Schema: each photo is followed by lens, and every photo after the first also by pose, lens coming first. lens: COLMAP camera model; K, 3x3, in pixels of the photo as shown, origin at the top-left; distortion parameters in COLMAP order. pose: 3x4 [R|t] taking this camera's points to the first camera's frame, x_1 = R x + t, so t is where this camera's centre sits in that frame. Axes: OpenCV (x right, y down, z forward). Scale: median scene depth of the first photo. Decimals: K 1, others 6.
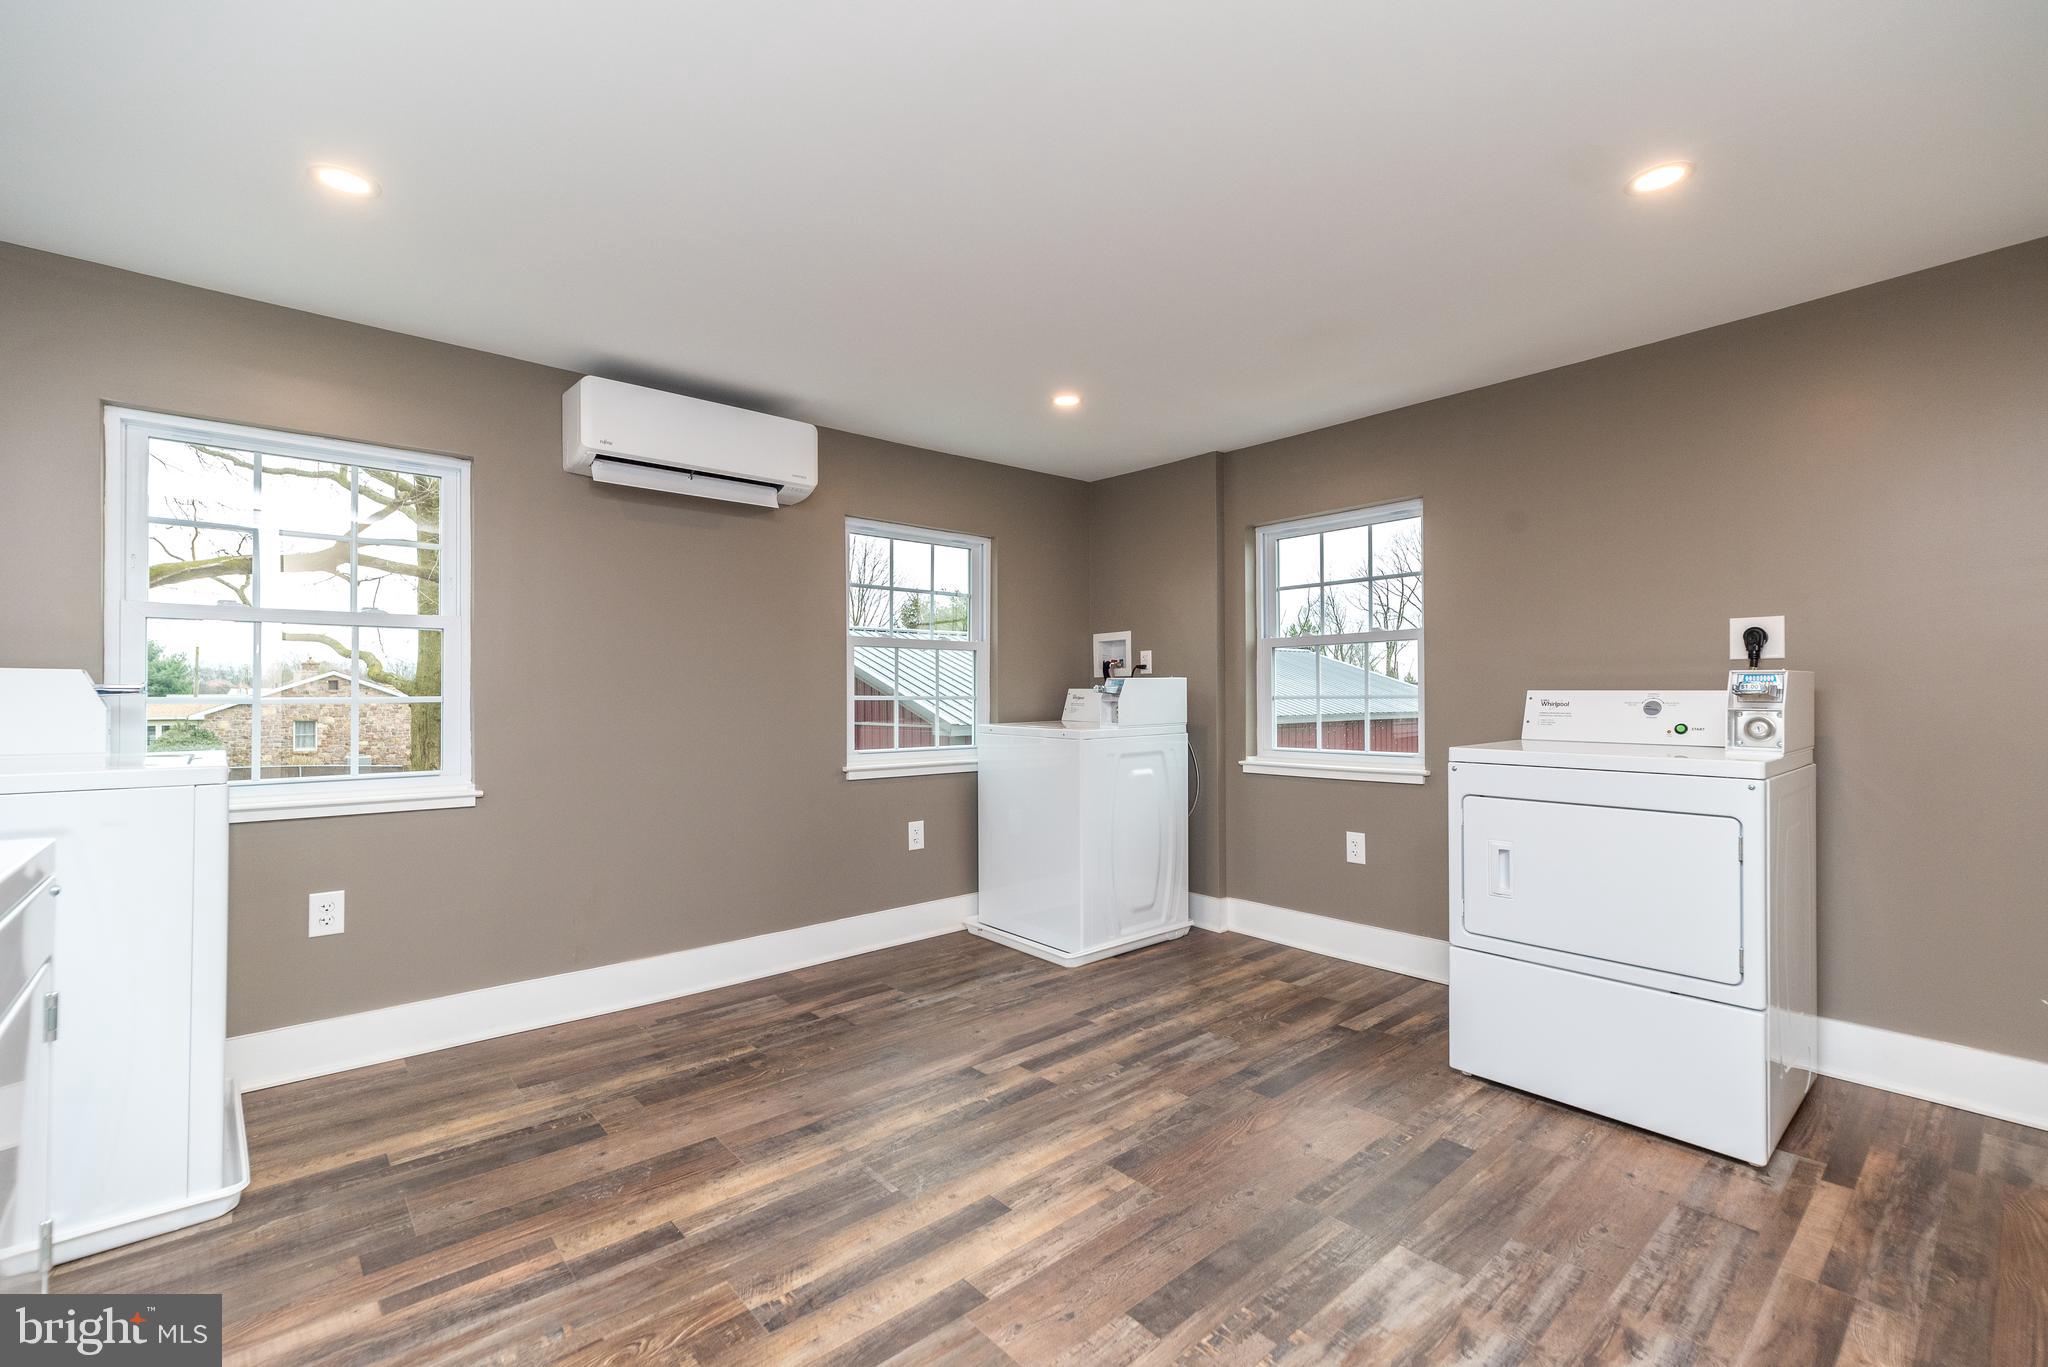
lens RADIAL K [[889.8, 0, 1016.2], [0, 889.8, 688.9], [0, 0, 1]] dist [0.007905, -0.000490]
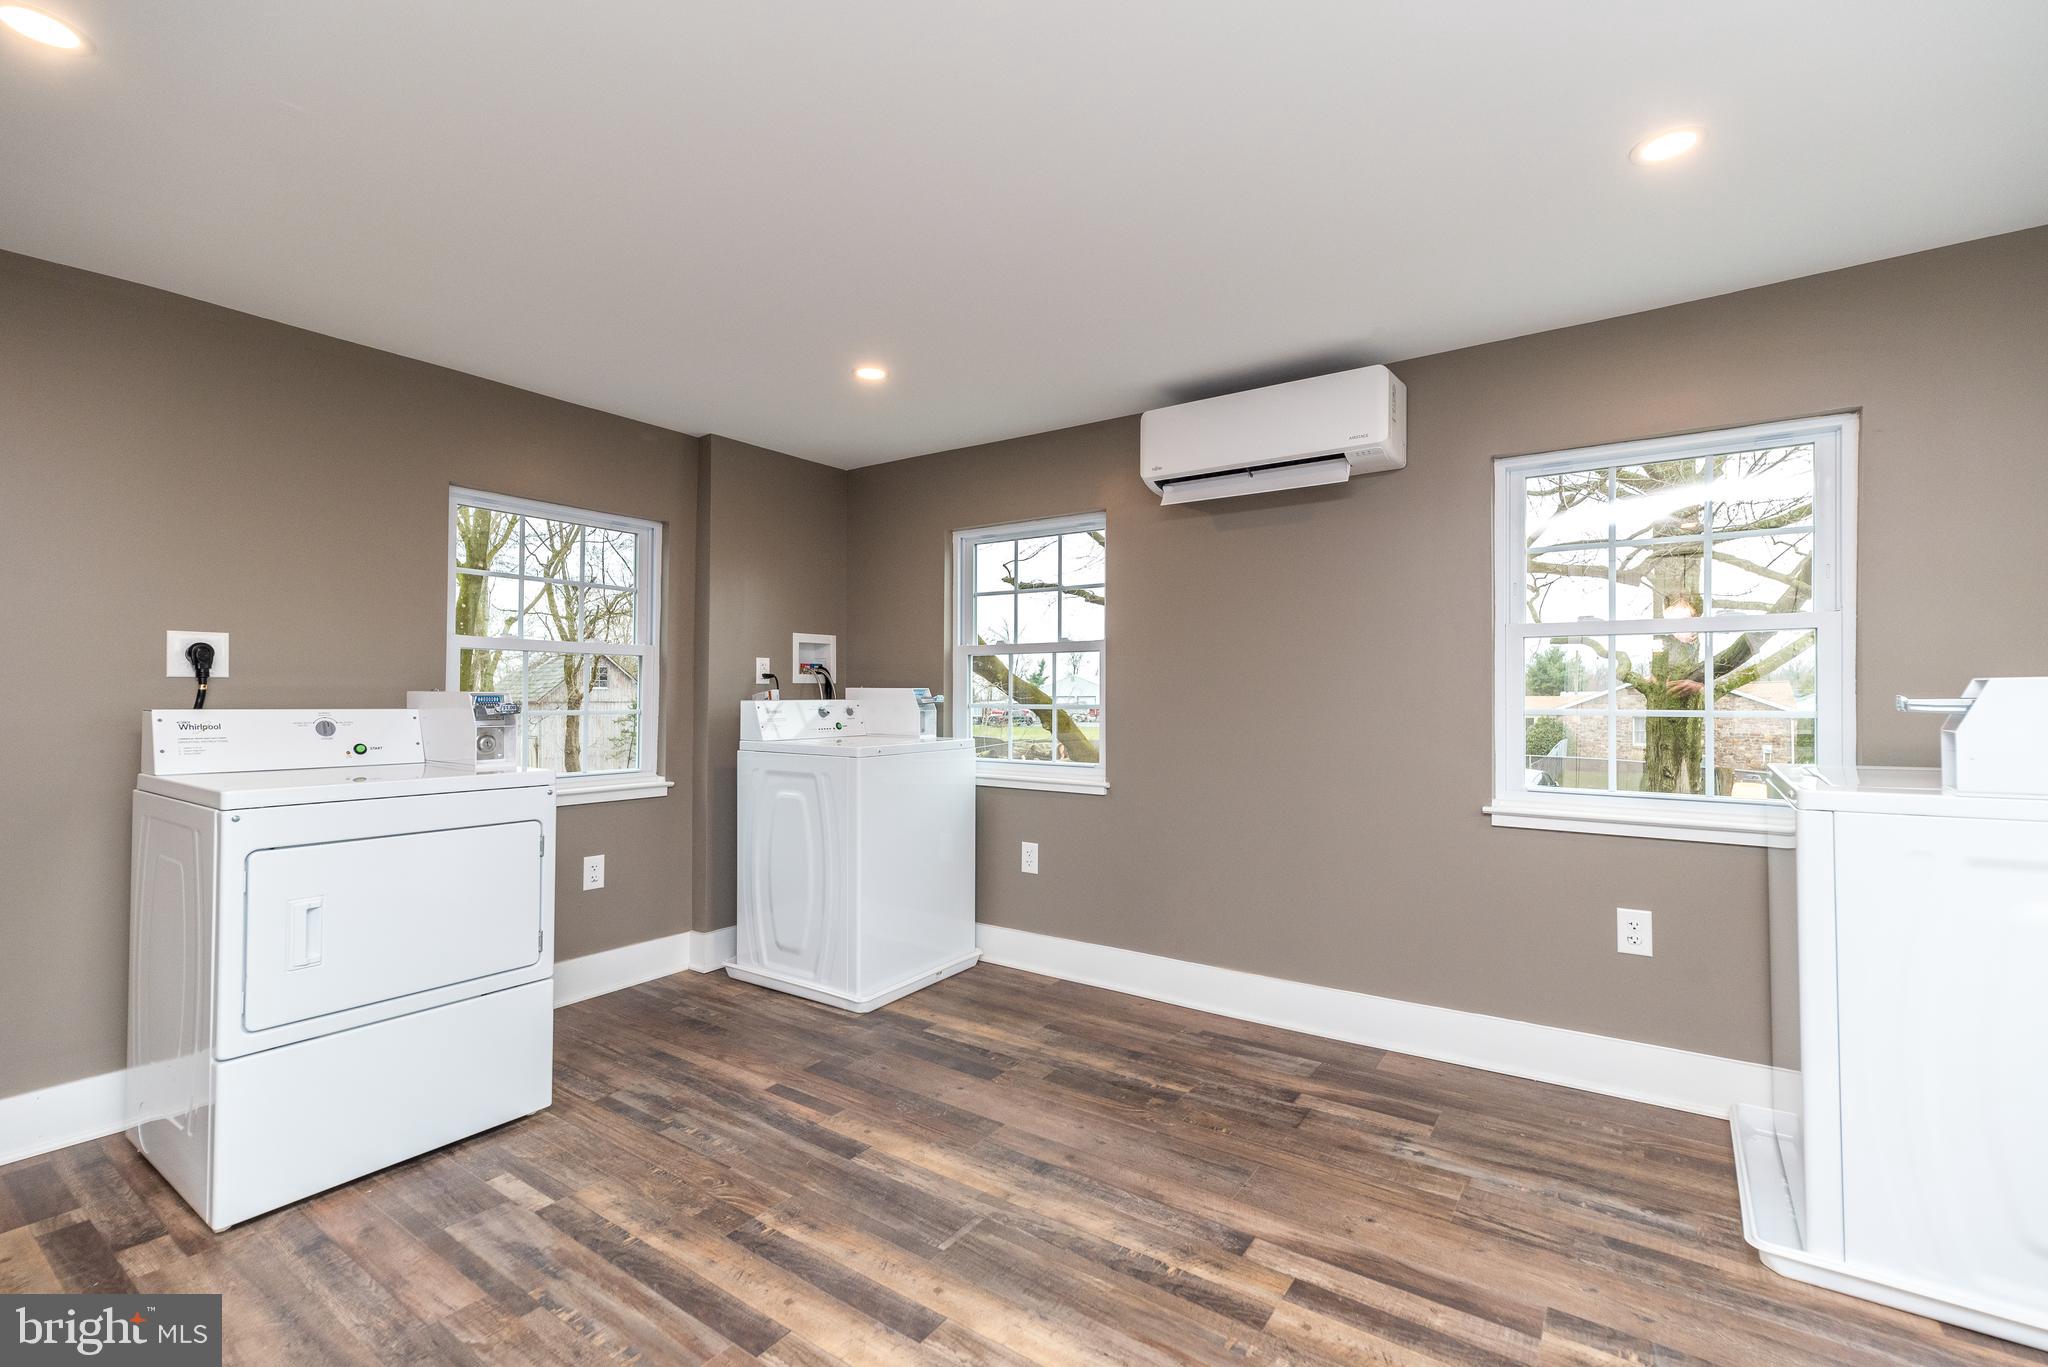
lens RADIAL K [[889.8, 0, 1020.7], [0, 889.8, 682.8], [0, 0, 1]] dist [0.007905, -0.000490]
pose [[0.244494, -0.009104, -0.969608, 0.573720], [0.007213, 0.999945, -0.007570, -0.013918], [0.969624, -0.005143, 0.244547, 0.619897]]
